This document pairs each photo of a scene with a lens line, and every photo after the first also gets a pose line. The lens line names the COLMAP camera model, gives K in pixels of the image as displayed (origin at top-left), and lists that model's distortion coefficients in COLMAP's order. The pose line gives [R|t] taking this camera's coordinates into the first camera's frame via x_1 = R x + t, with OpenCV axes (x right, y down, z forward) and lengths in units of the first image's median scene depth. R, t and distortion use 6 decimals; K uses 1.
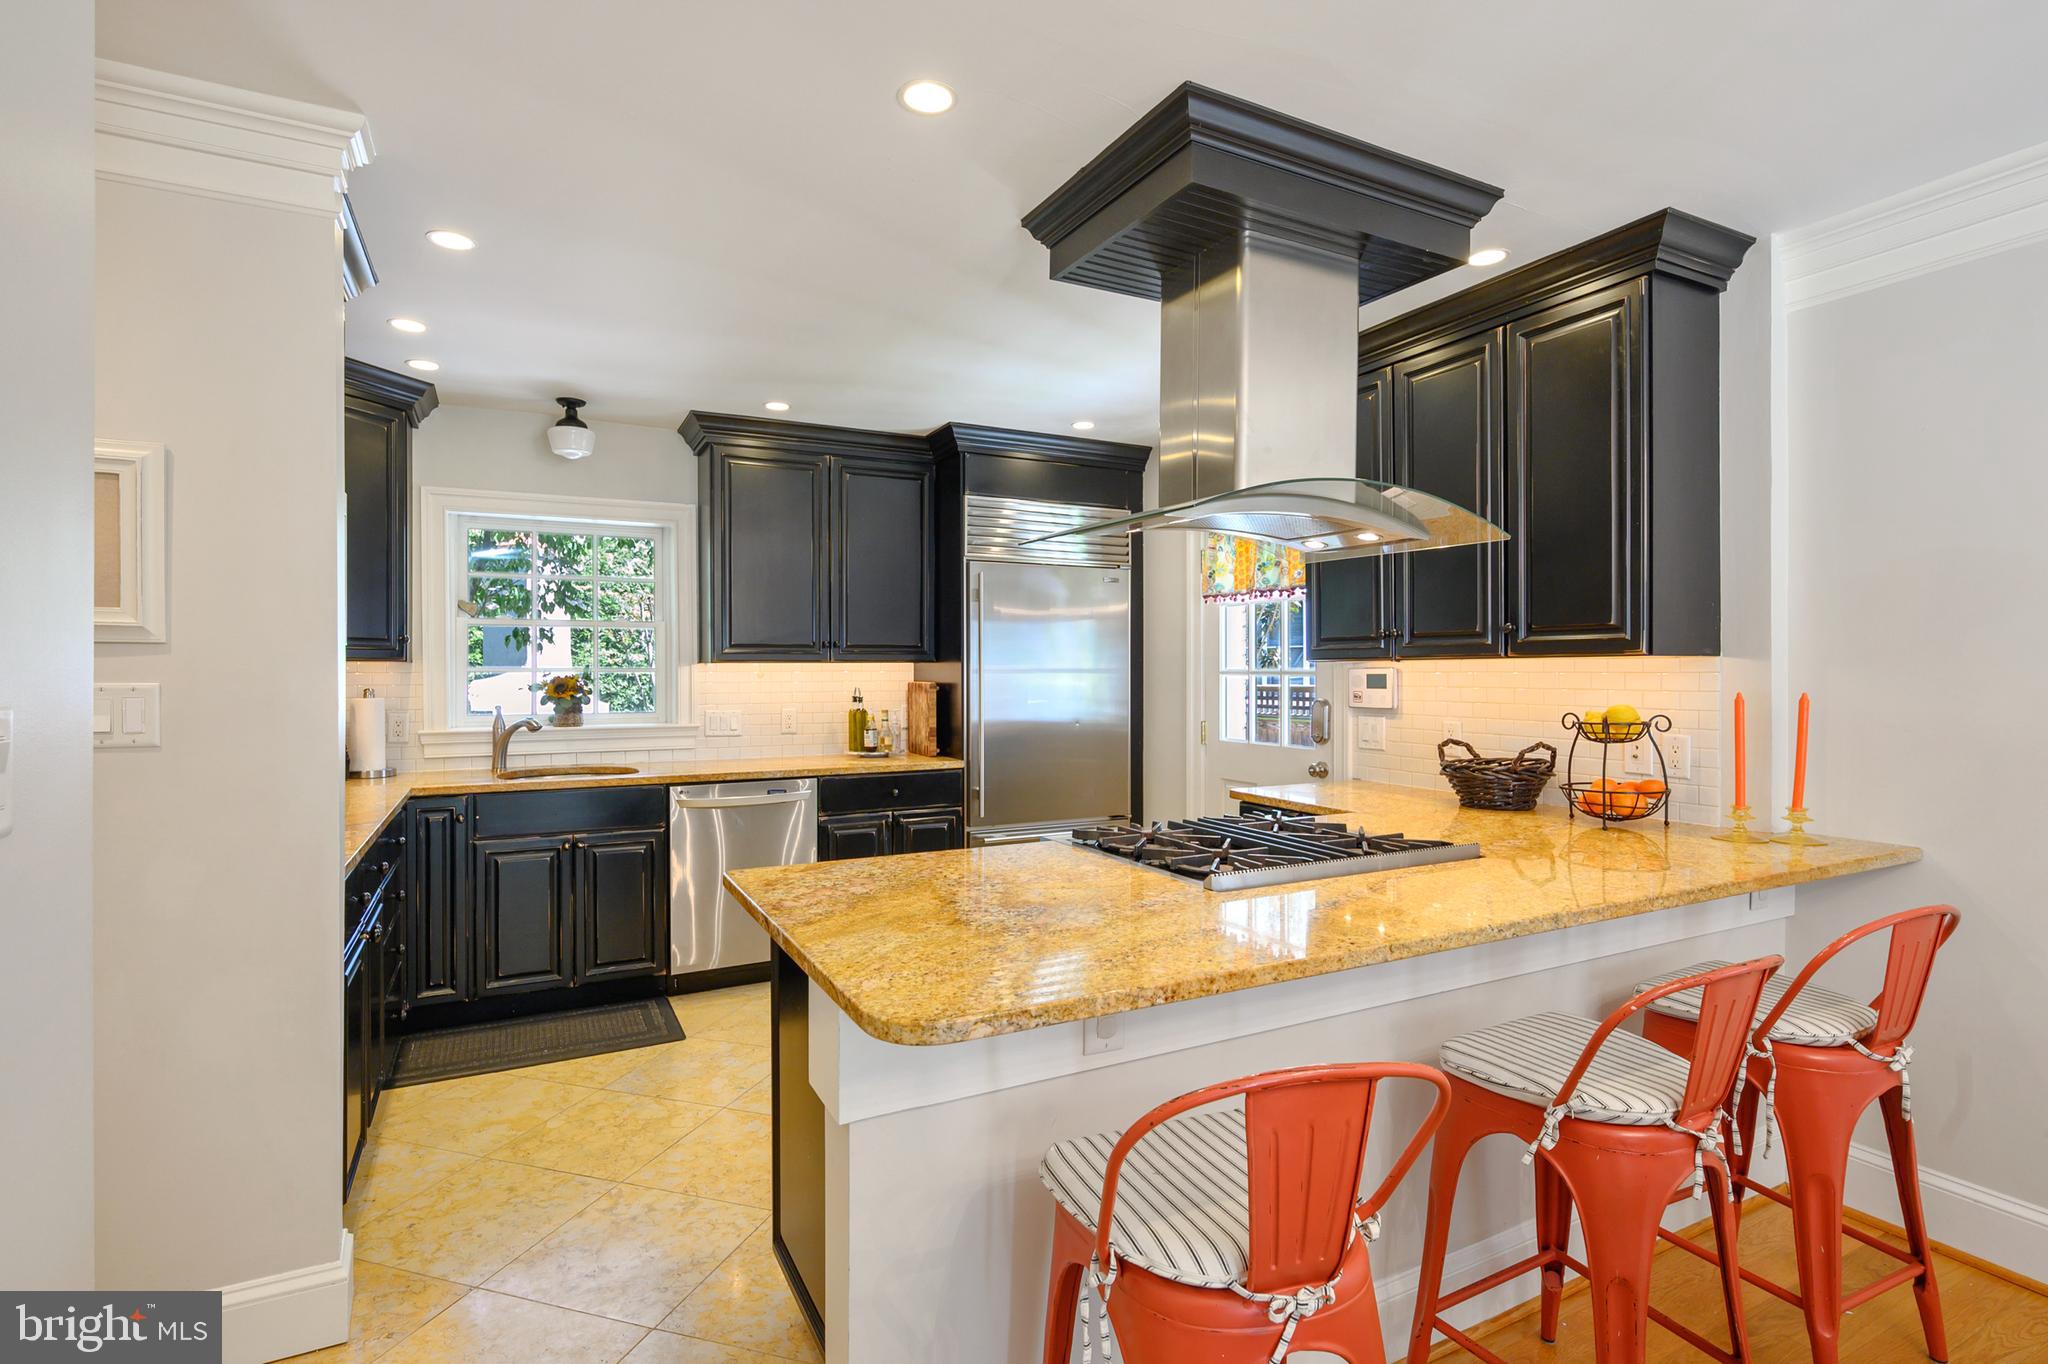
lens RADIAL K [[1021.0, 0, 1038.6], [0, 1021.0, 678.4], [0, 0, 1]] dist [0.000739, 0.000395]
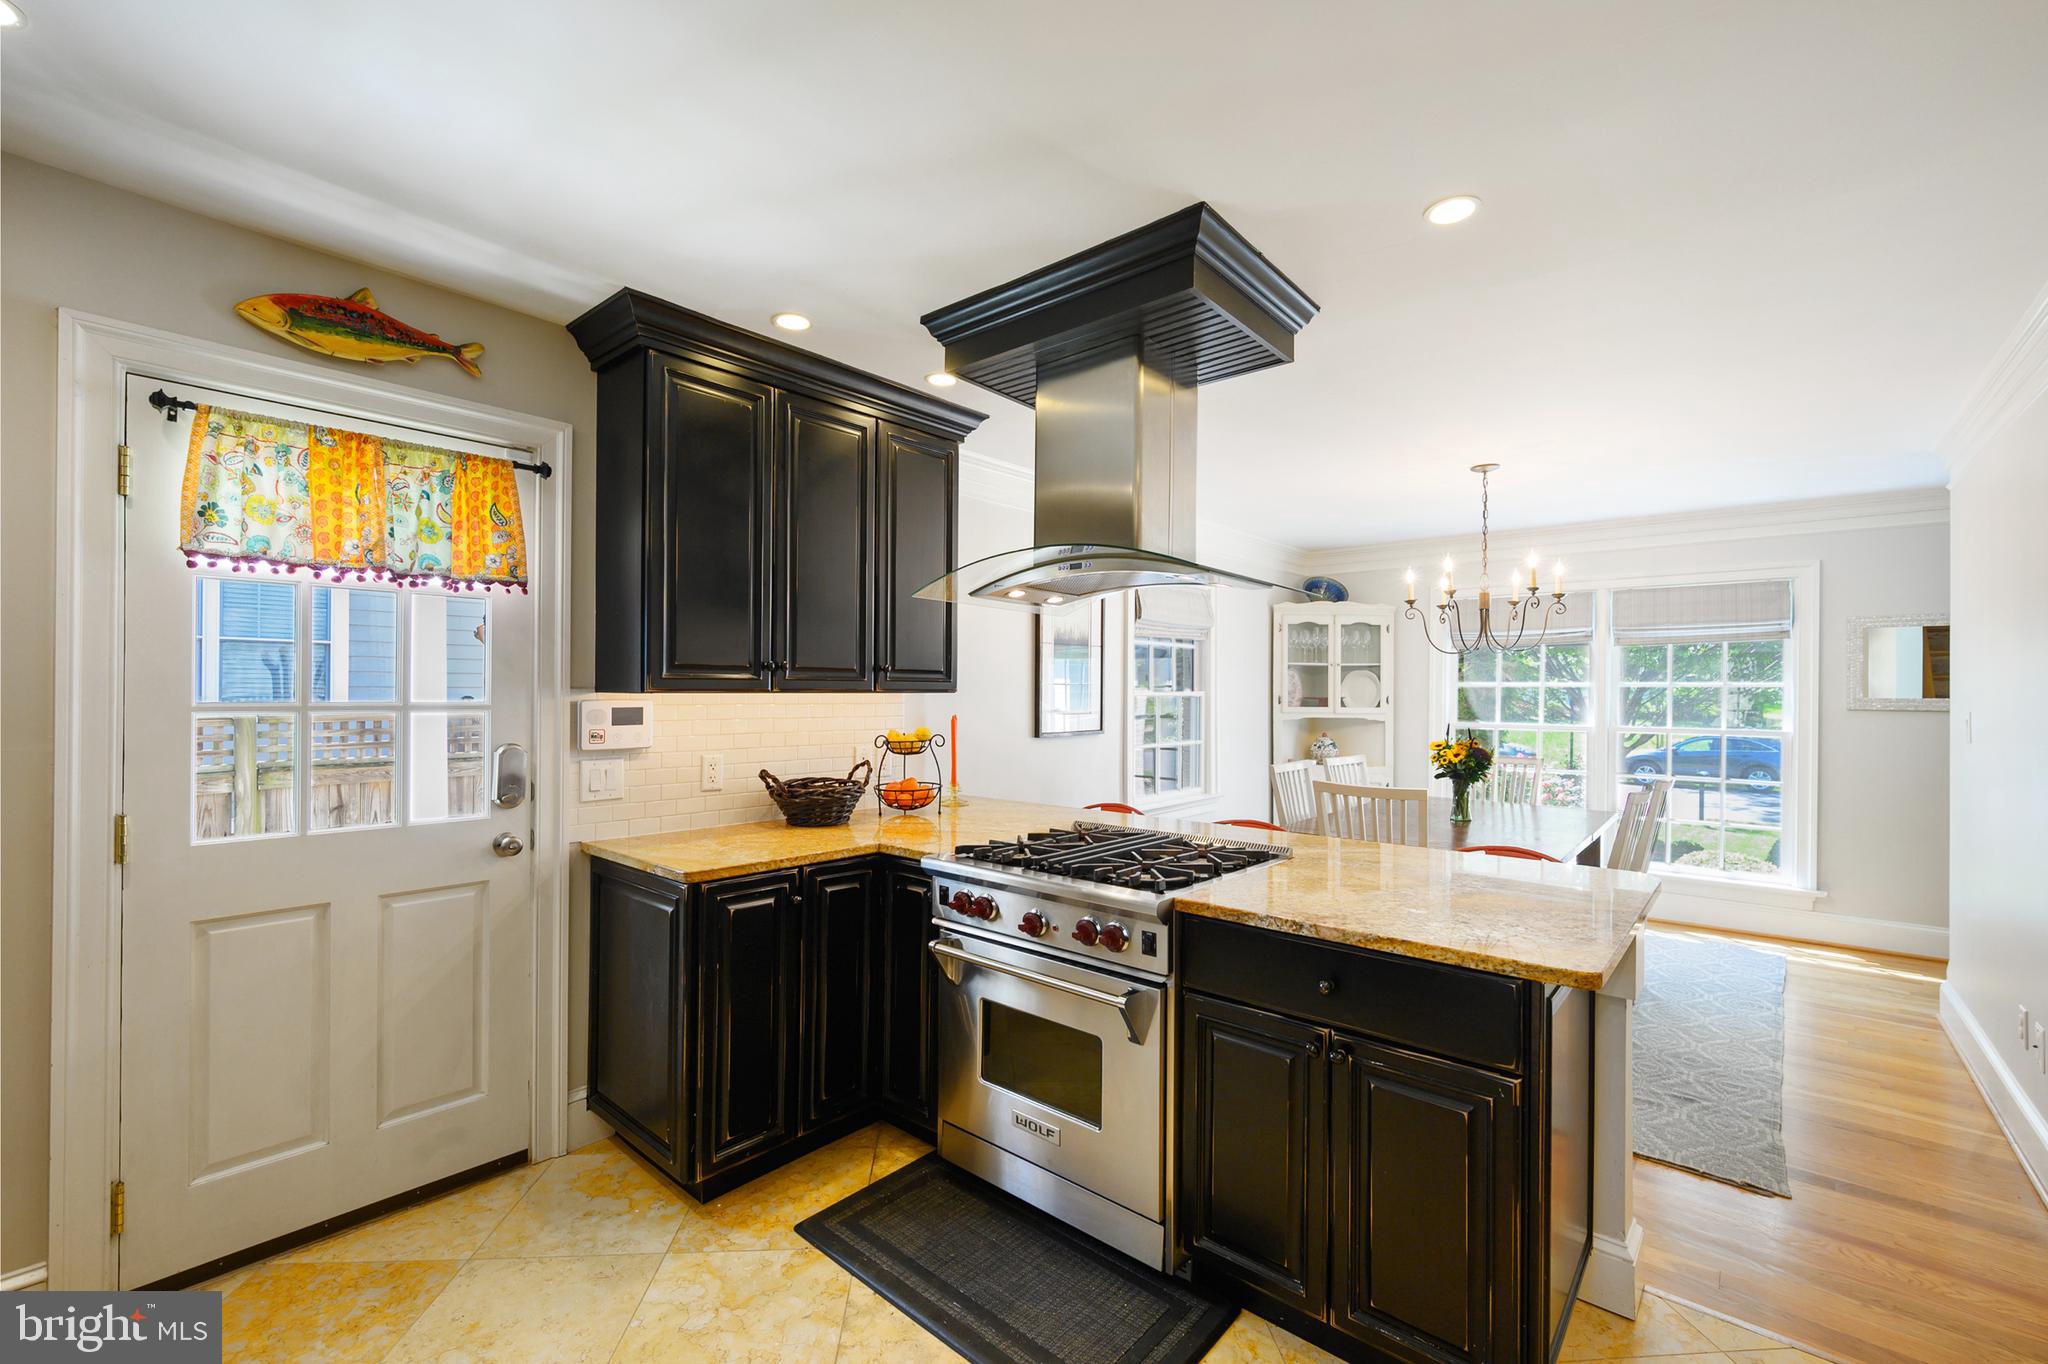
lens RADIAL K [[876.3, 0, 993.7], [0, 876.3, 693.7], [0, 0, 1]] dist [0.001808, -0.001110]
pose [[-0.363764, 0.000237, 0.931491, -0.443987], [0.004504, 0.999989, 0.001504, -0.015484], [-0.931480, 0.004743, -0.363761, 0.978466]]
